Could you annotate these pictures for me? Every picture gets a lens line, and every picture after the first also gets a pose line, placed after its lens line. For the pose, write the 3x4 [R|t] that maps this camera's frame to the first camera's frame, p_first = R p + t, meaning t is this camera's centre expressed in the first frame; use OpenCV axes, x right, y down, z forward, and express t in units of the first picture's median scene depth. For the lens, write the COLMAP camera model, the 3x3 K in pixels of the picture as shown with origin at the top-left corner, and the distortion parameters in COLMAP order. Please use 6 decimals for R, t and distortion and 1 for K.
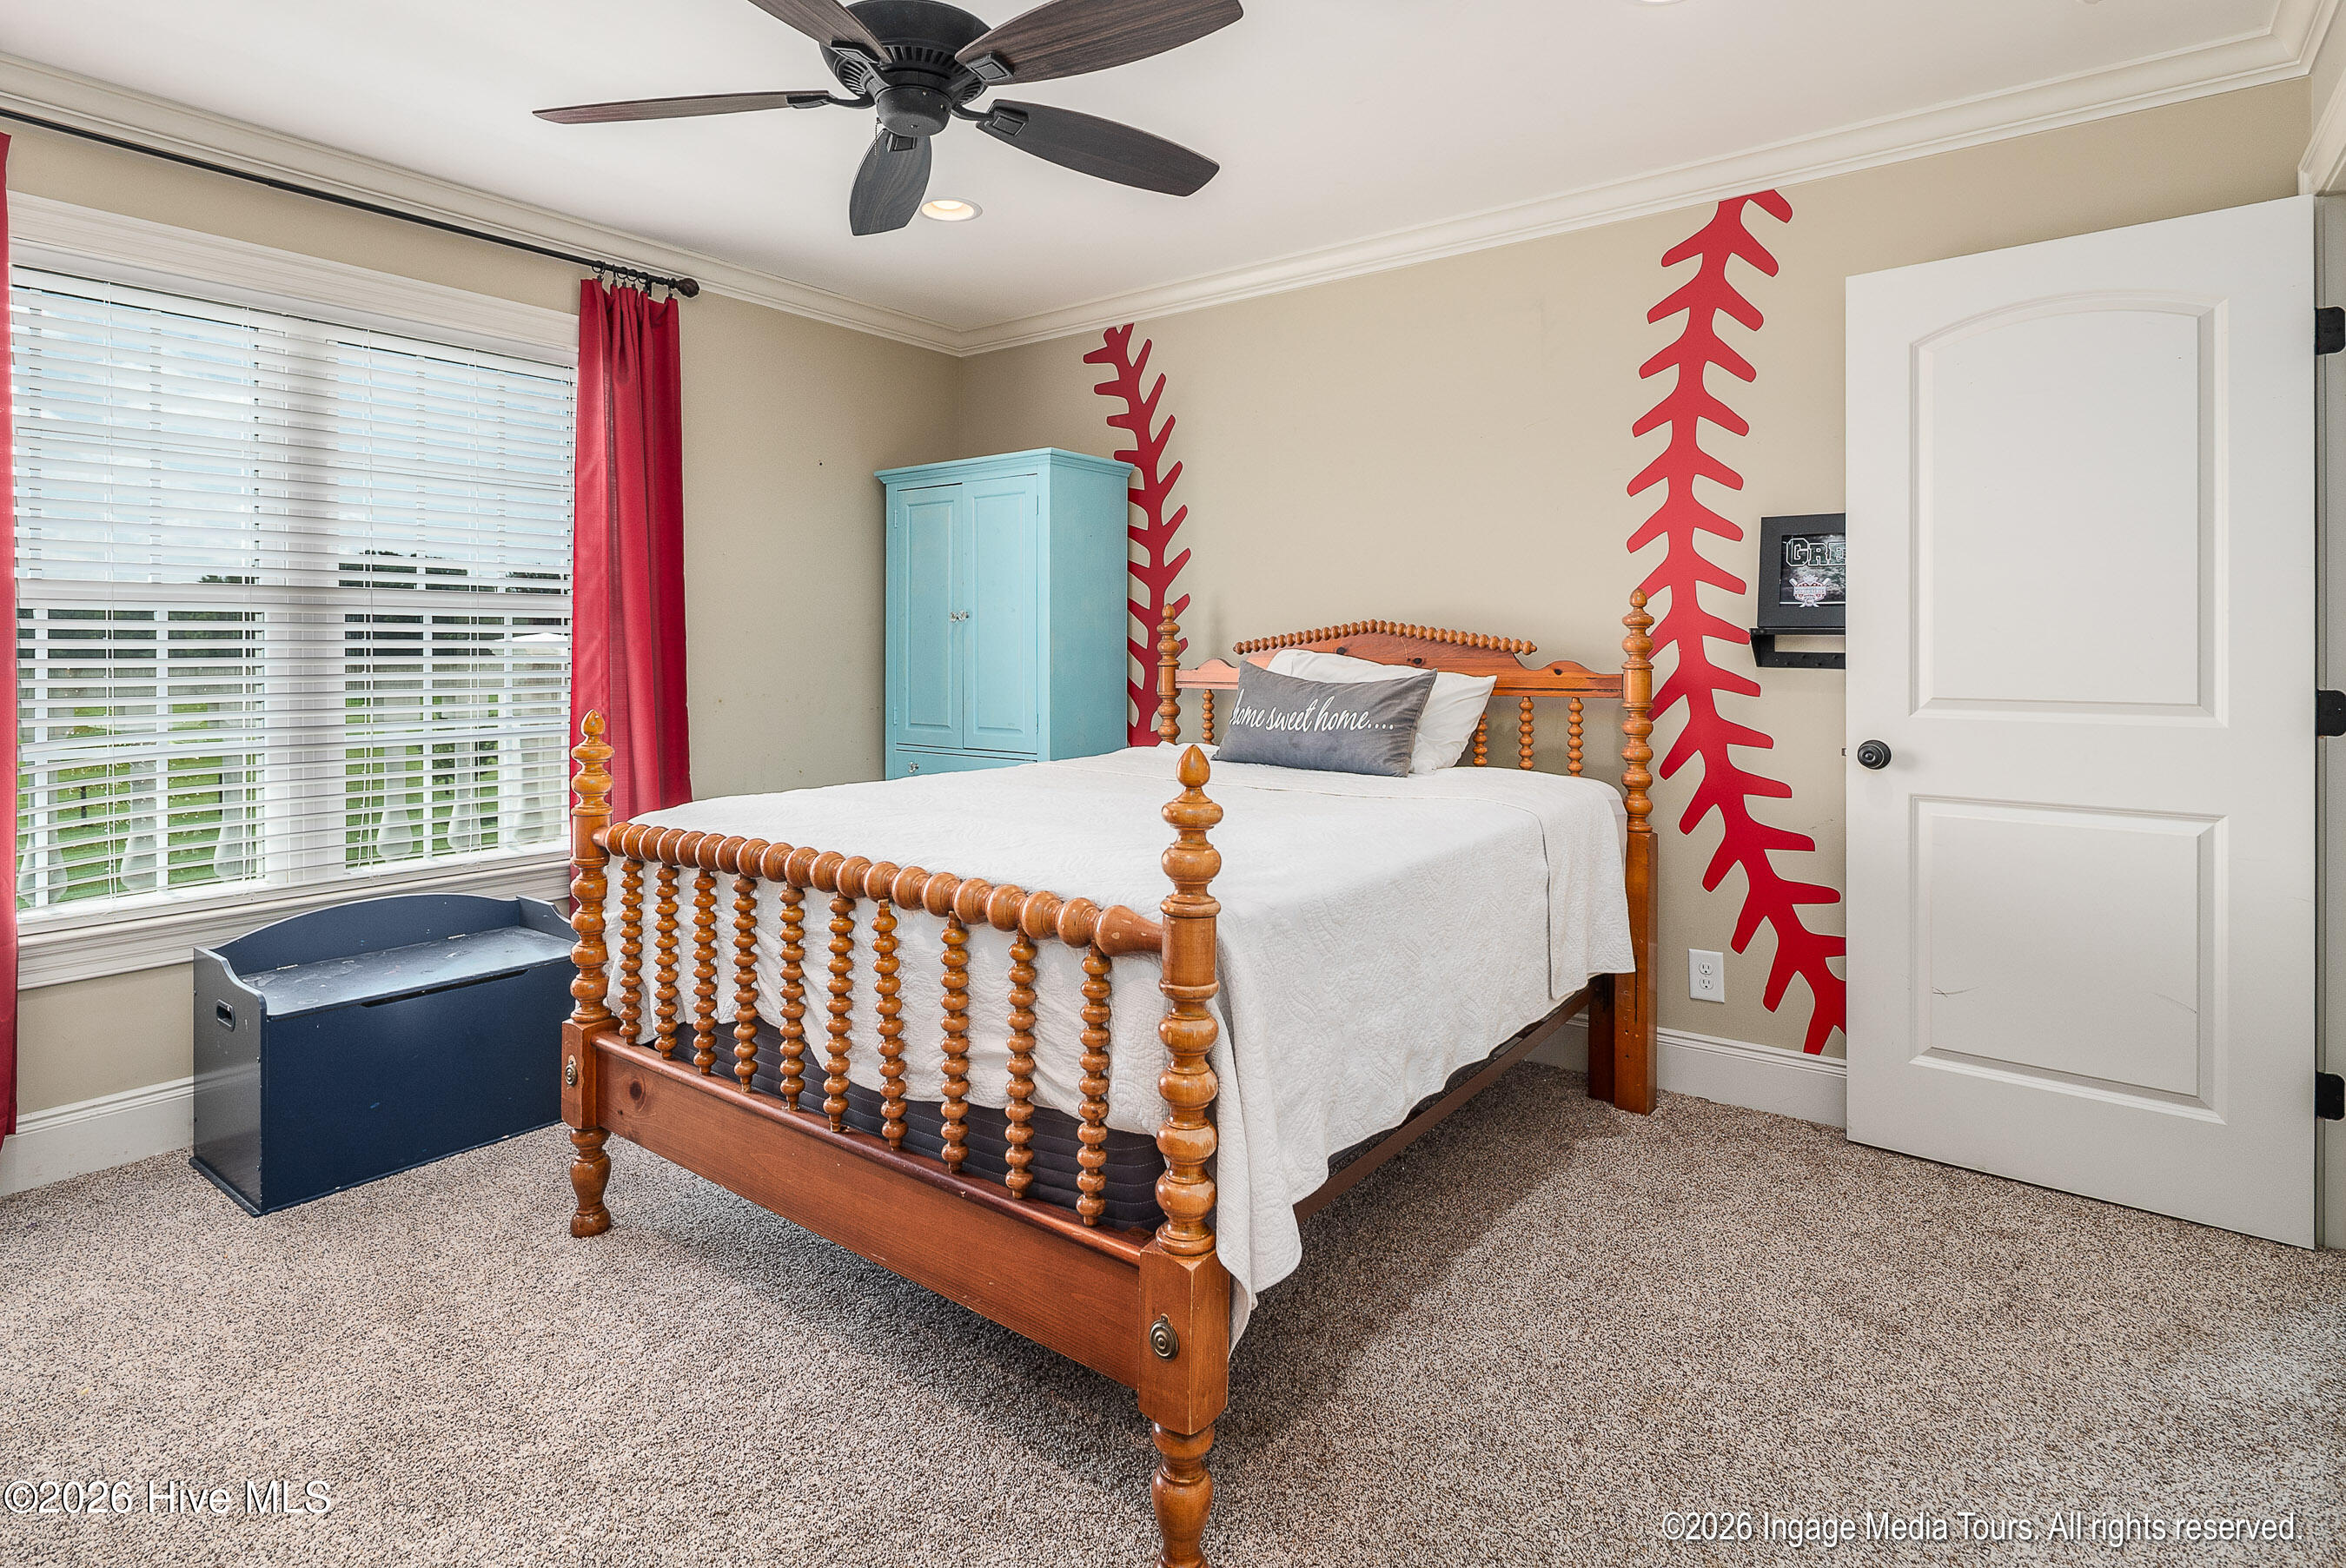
lens RADIAL K [[1185.0, 0, 1173.0], [0, 1185.0, 784.0], [0, 0, 1]] dist [0.004129, 0.000883]
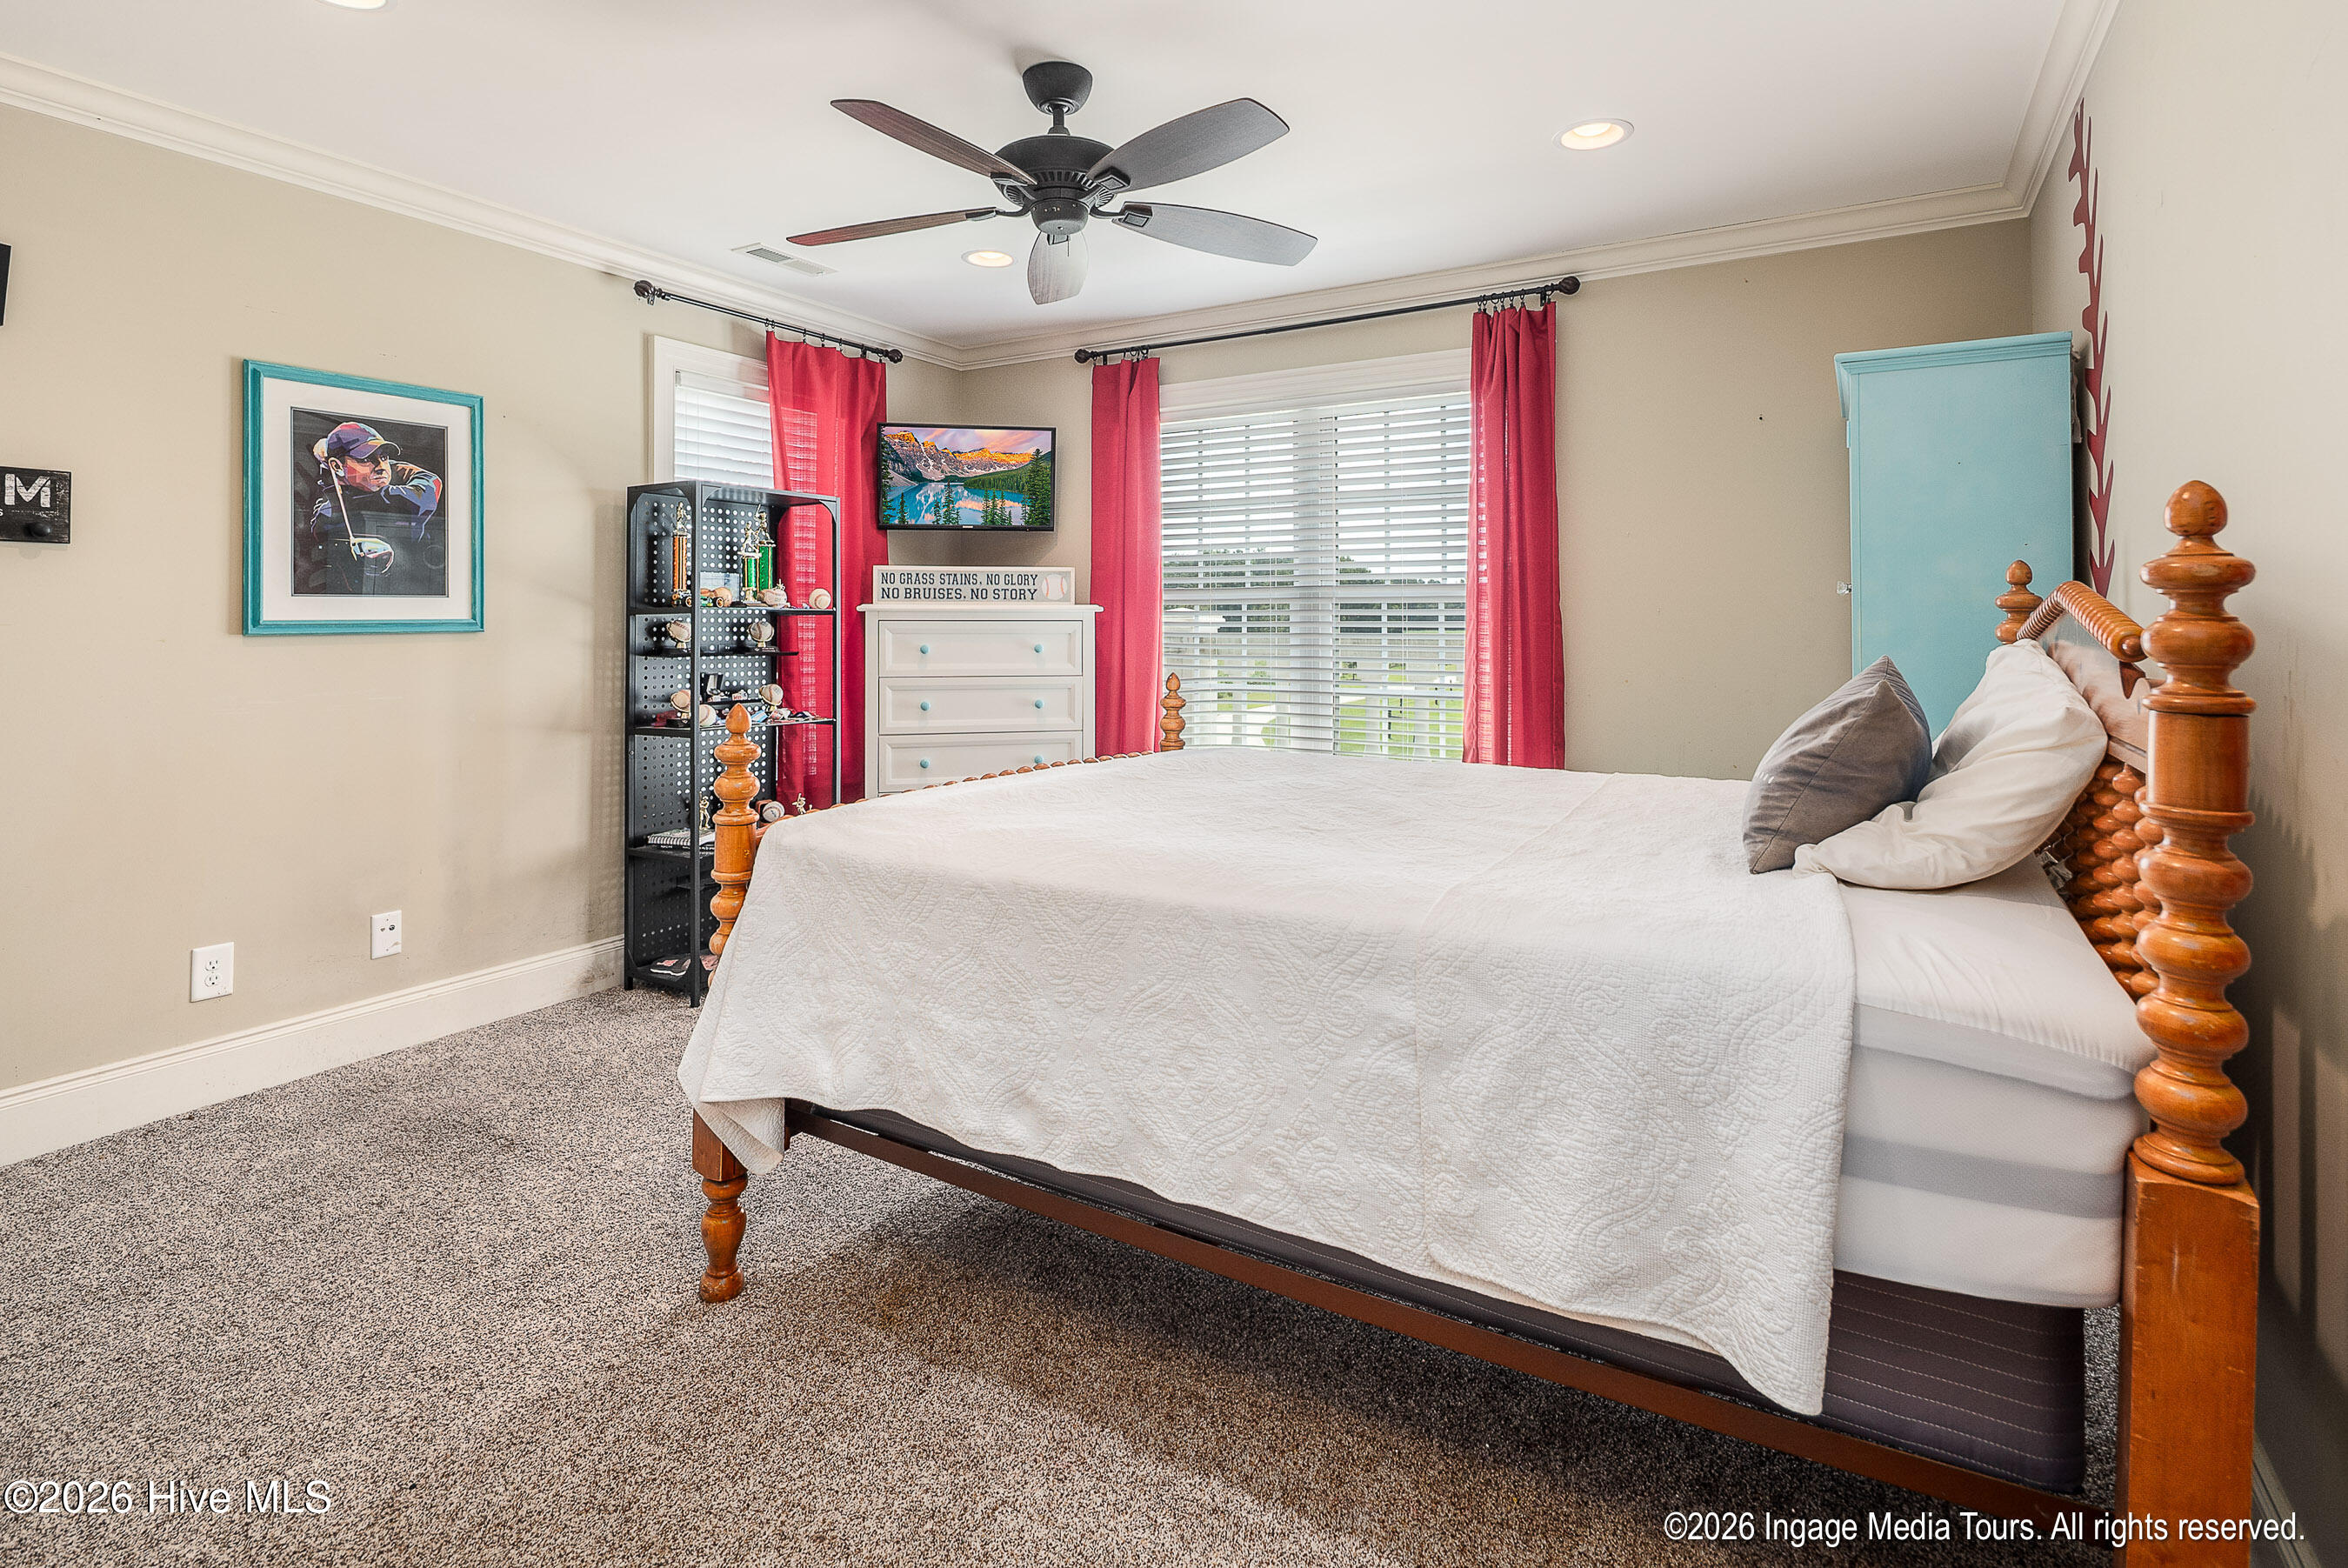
lens RADIAL K [[1138.7, 0, 1185.0], [0, 1138.7, 765.3], [0, 0, 1]] dist [-0.004122, -0.000338]
pose [[0.114613, 0.126107, -0.985374, 0.638222], [-0.121190, 0.986276, 0.112126, -0.076896], [0.985990, 0.106567, 0.128323, 0.623045]]
